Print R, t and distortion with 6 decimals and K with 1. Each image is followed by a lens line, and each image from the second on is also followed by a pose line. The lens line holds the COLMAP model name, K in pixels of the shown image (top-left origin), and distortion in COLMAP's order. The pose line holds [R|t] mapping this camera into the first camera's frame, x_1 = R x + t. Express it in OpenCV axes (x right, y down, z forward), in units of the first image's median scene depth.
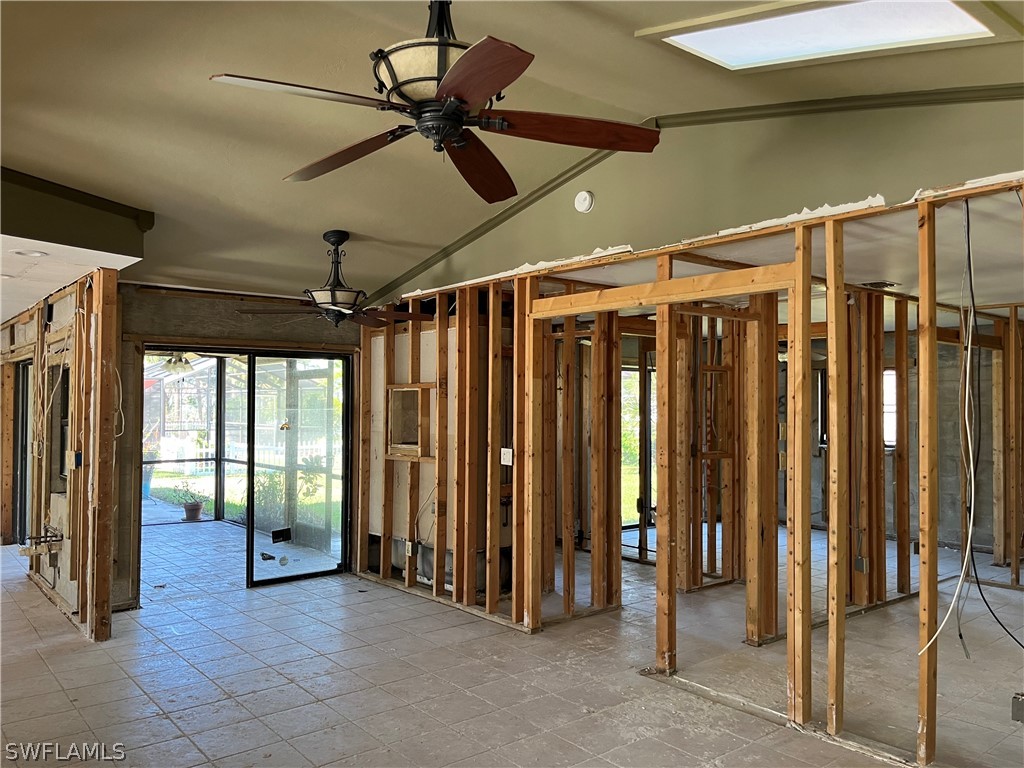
lens RADIAL K [[780.8, 0, 512.1], [0, 780.8, 396.3], [0, 0, 1]] dist [0.082776, -0.131291]
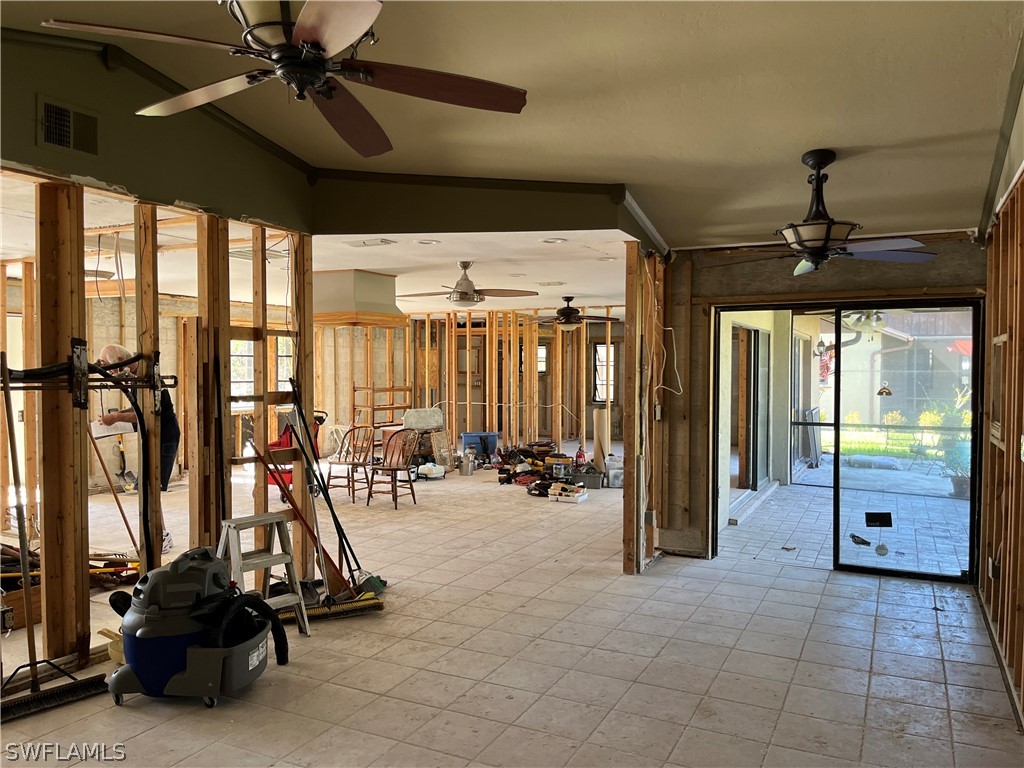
lens RADIAL K [[780.8, 0, 512.1], [0, 780.8, 396.3], [0, 0, 1]] dist [0.082776, -0.131291]
pose [[0.409352, 0.036055, -0.911664, 0.414747], [0.006579, 0.999076, 0.042466, 0.006991], [0.912353, -0.023381, 0.408736, 0.386369]]
